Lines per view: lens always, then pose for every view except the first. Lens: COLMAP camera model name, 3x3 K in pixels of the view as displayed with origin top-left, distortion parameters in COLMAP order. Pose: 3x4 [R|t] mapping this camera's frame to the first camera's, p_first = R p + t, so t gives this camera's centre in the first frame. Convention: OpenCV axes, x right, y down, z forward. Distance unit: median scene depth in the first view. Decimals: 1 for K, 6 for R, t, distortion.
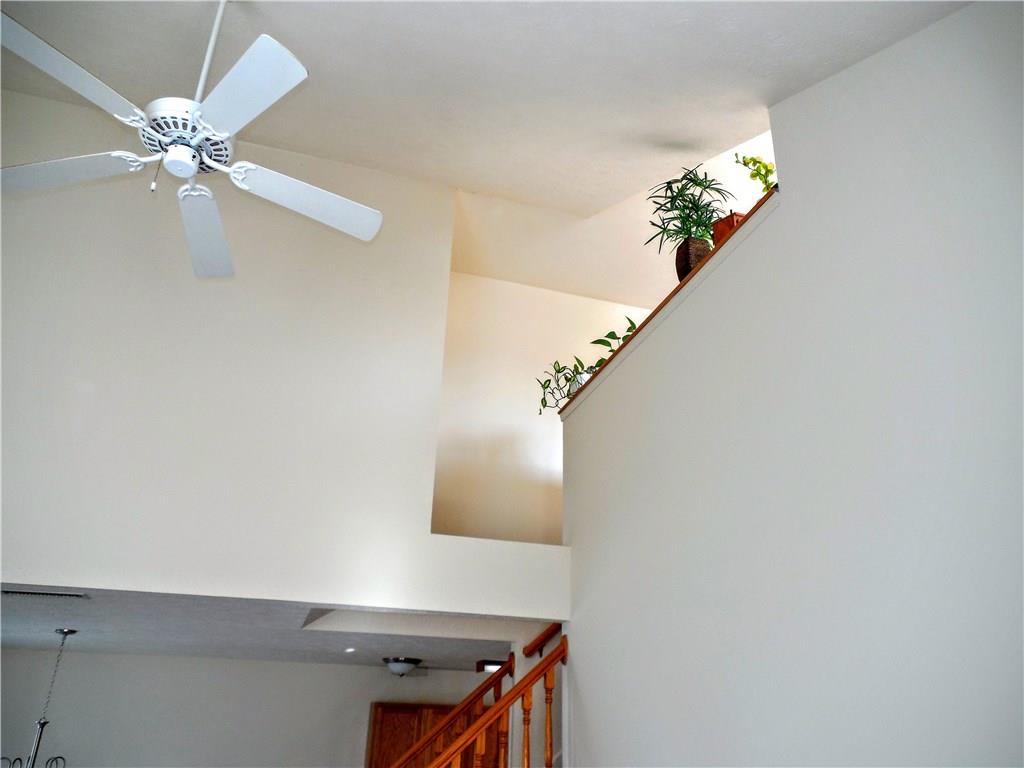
lens RADIAL K [[761.6, 0, 513.3], [0, 761.6, 378.1], [0, 0, 1]] dist [0.000153, -0.000116]
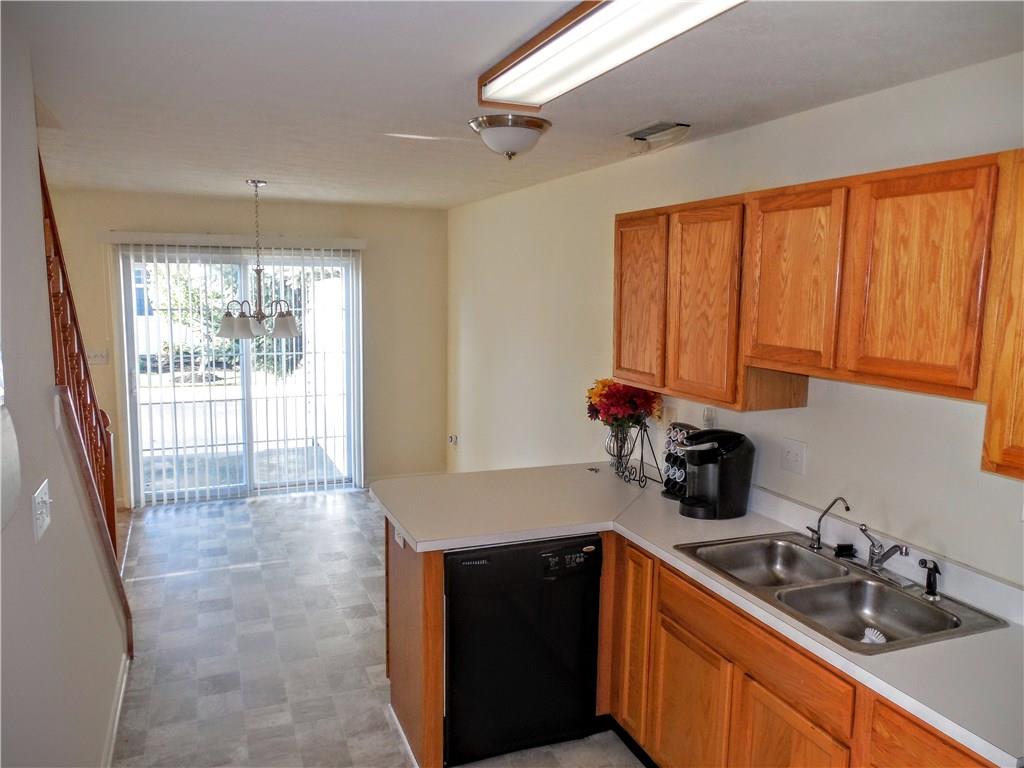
lens RADIAL K [[761.6, 0, 513.3], [0, 761.6, 378.1], [0, 0, 1]] dist [0.000153, -0.000116]
pose [[0.089115, 0.104481, -0.990526, 0.424316], [0.417670, 0.898902, 0.132393, 0.568830], [0.904218, -0.425511, 0.036467, 1.162650]]
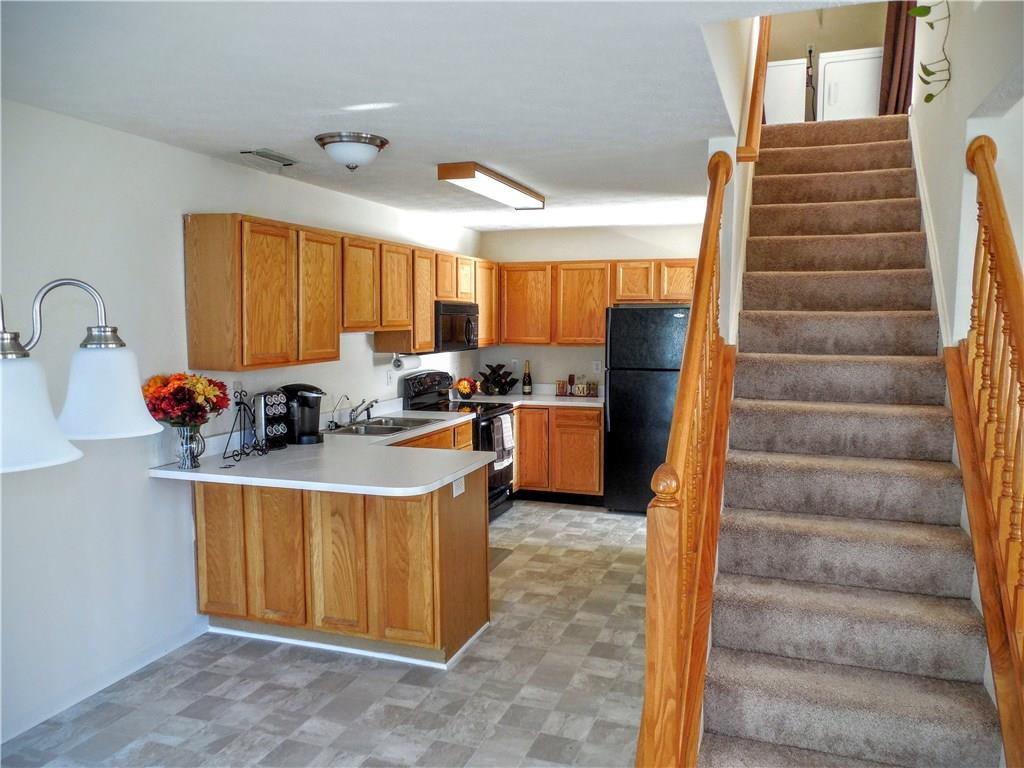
lens RADIAL K [[761.6, 0, 513.3], [0, 761.6, 378.1], [0, 0, 1]] dist [0.000153, -0.000116]
pose [[0.600100, -0.083811, 0.795522, -0.661751], [-0.330828, 0.879456, 0.342213, 0.372965], [-0.728308, -0.468544, 0.500035, 0.715300]]
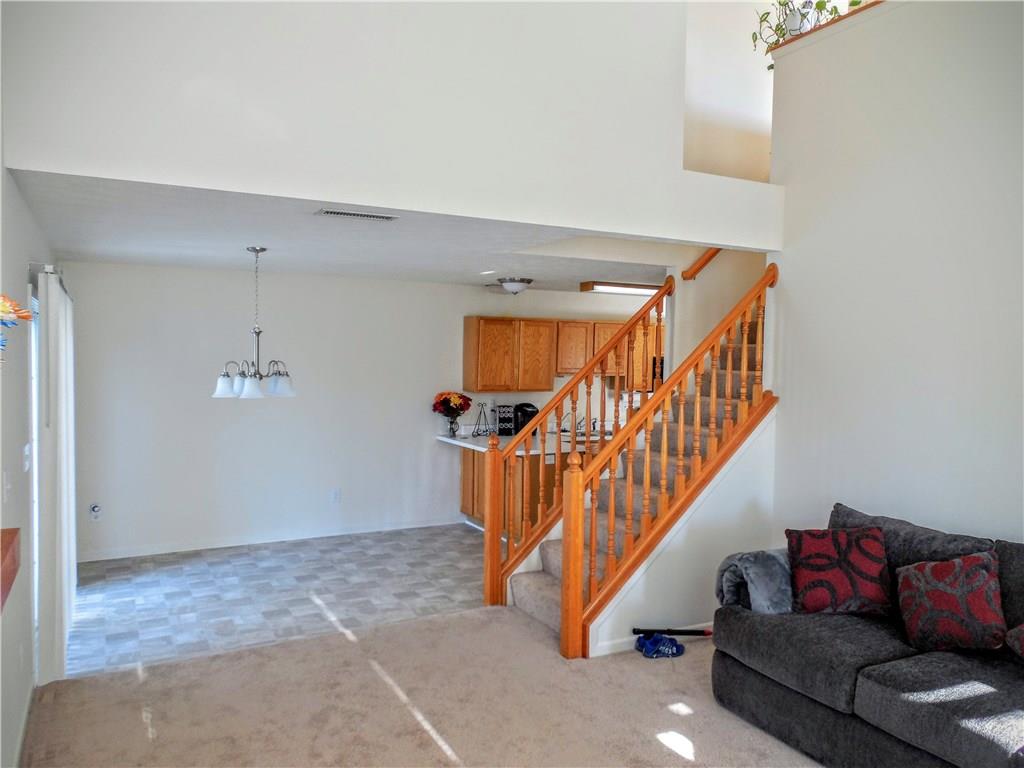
lens RADIAL K [[769.5, 0, 512.0], [0, 769.5, 384.0], [0, 0, 1]] dist [0.033224, -0.062631]
pose [[0.983615, -0.009372, 0.180039, -0.441039], [-0.076434, 0.882774, 0.463538, -0.007920], [-0.163278, -0.469704, 0.867593, -0.022751]]
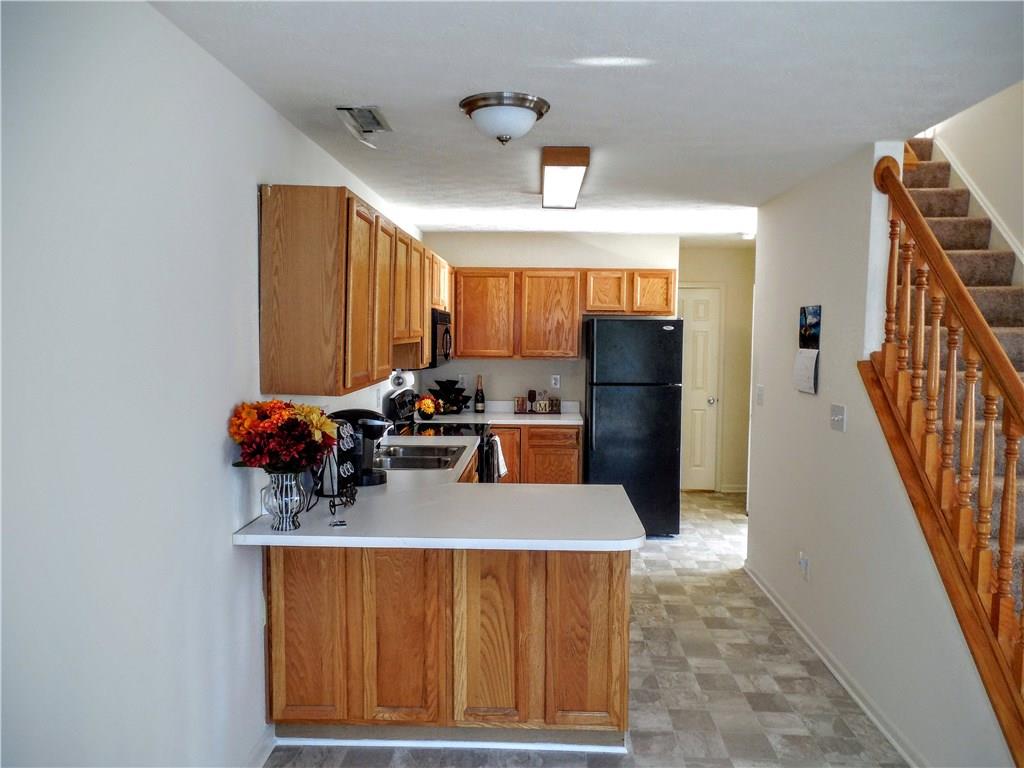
lens RADIAL K [[766.1, 0, 509.0], [0, 766.1, 376.4], [0, 0, 1]] dist [-0.001787, -0.000436]
pose [[0.333210, -0.073754, 0.939963, -0.718984], [-0.407349, 0.887830, 0.214066, 0.521985], [-0.850316, -0.454222, 0.265791, 1.028339]]
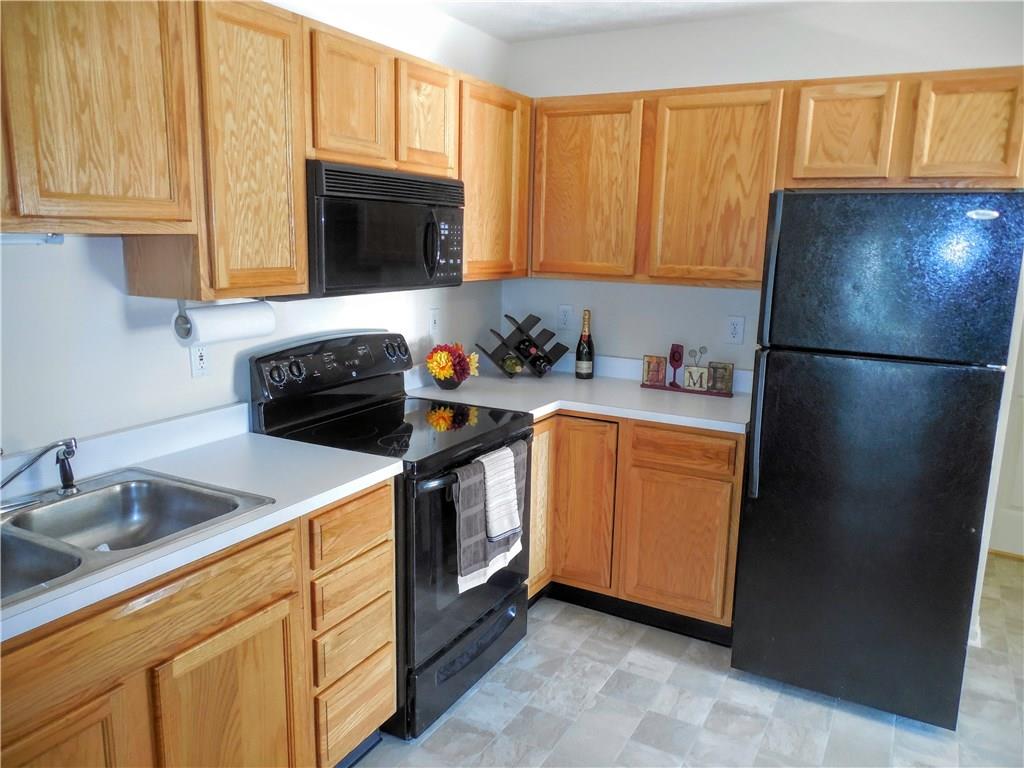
lens RADIAL K [[761.6, 0, 513.3], [0, 761.6, 378.1], [0, 0, 1]] dist [0.000153, -0.000116]
pose [[0.720601, -0.133713, 0.680335, -0.053159], [-0.304040, 0.820918, 0.483378, 0.554928], [-0.623133, -0.555171, 0.550900, 1.041209]]
